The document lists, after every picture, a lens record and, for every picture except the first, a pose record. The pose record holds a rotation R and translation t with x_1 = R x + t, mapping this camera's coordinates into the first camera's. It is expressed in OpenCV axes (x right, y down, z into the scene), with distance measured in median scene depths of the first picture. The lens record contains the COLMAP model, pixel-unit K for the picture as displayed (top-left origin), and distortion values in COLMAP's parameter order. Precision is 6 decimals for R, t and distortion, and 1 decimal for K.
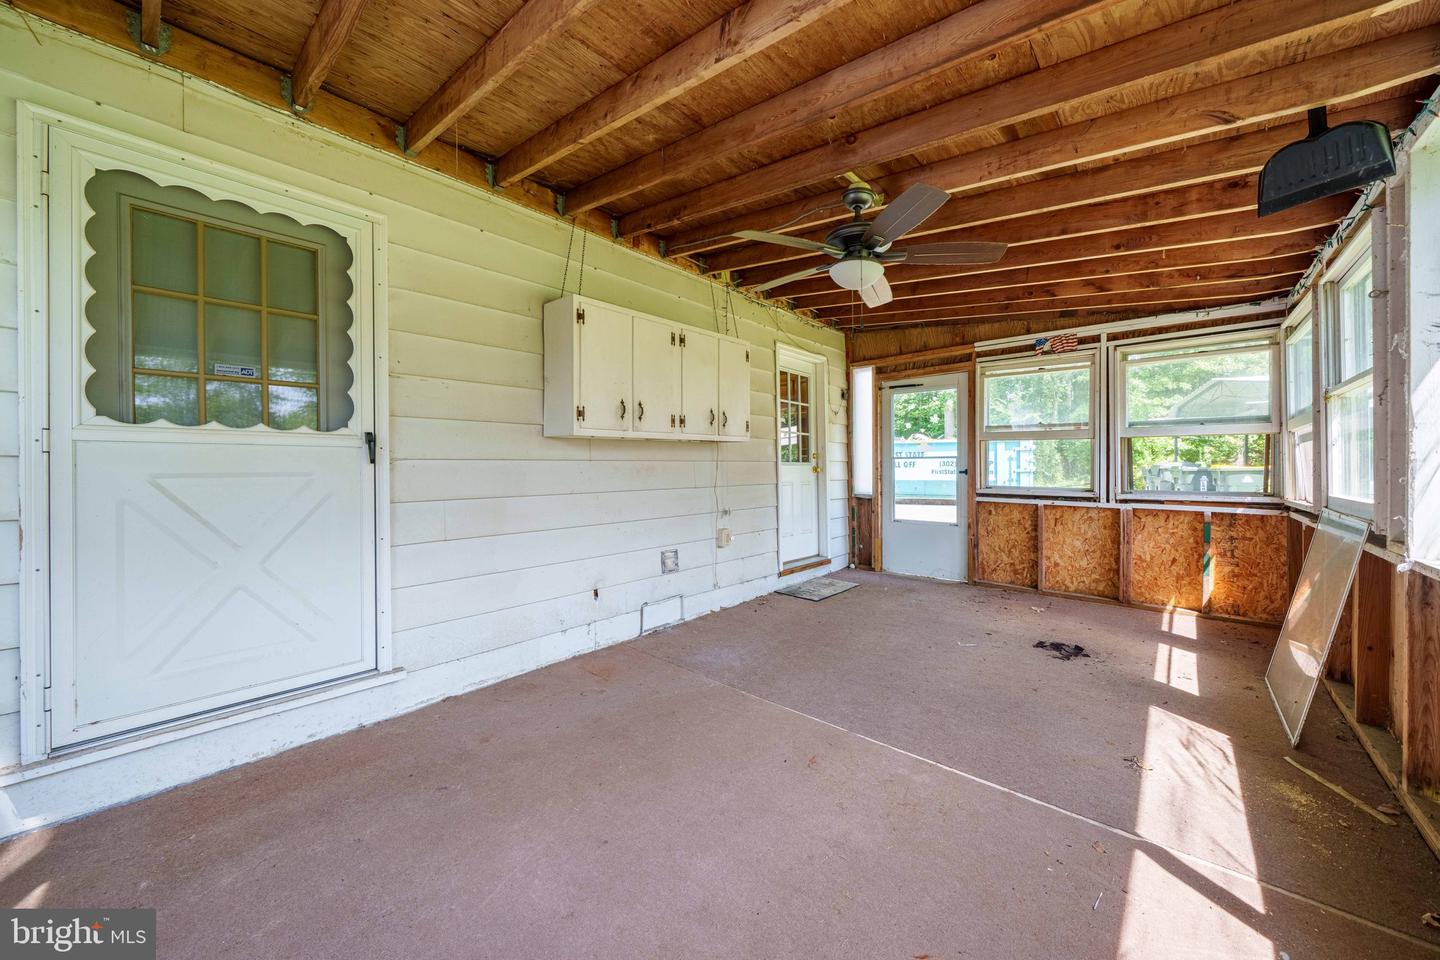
lens RADIAL K [[515.6, 0, 726.5], [0, 515.6, 464.6], [0, 0, 1]] dist [-0.001915, -0.000172]
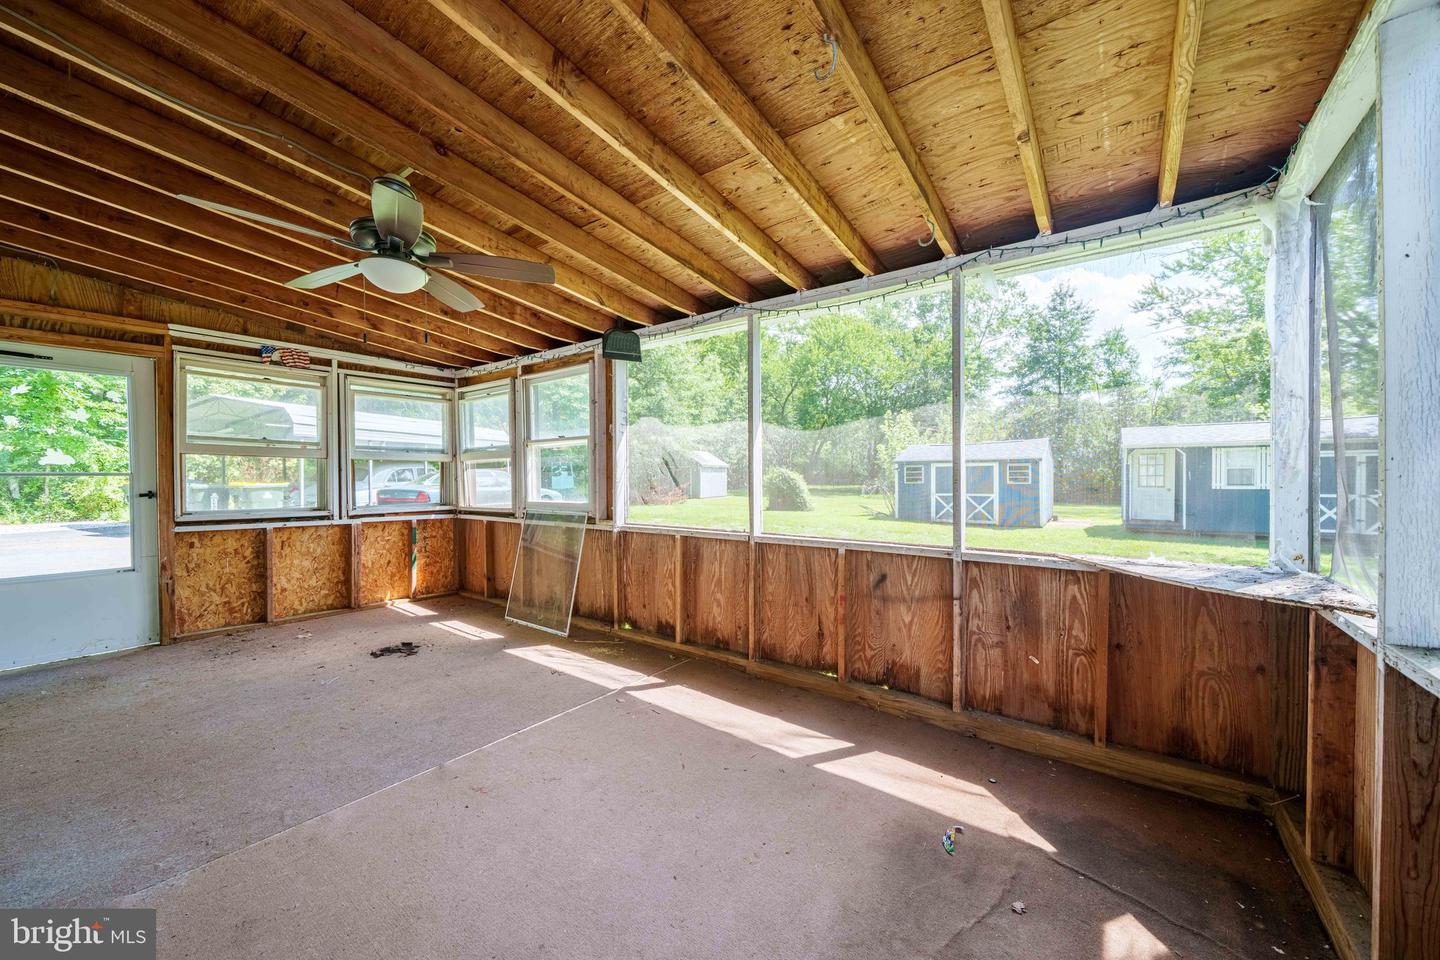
lens RADIAL K [[538.5, 0, 720.0], [0, 538.5, 480.0], [0, 0, 1]] dist [-0.000102, 0.000001]
pose [[-0.079645, -0.000006, 0.996823, -0.484716], [0.001398, 0.999999, 0.000117, -0.007506], [-0.996822, 0.001403, -0.079645, 0.338090]]
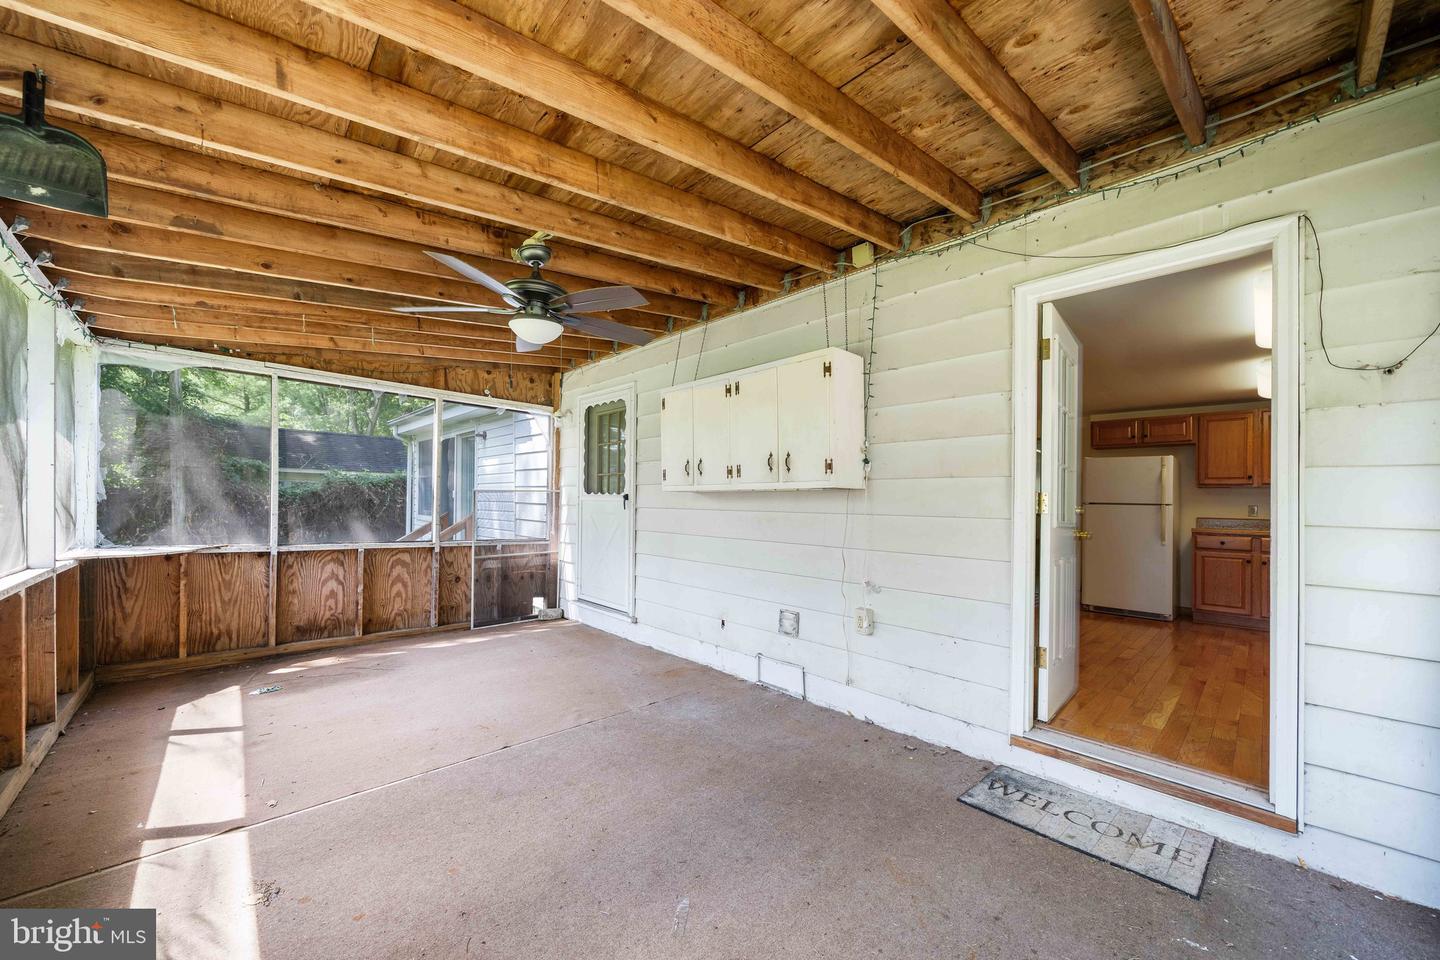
lens RADIAL K [[534.9, 0, 716.2], [0, 534.9, 515.8], [0, 0, 1]] dist [0.000614, 0.000107]
pose [[-0.097176, 0.022159, -0.995020, 0.825599], [-0.017833, 0.999553, 0.024002, -0.021240], [0.995107, 0.020076, -0.096738, 0.946980]]
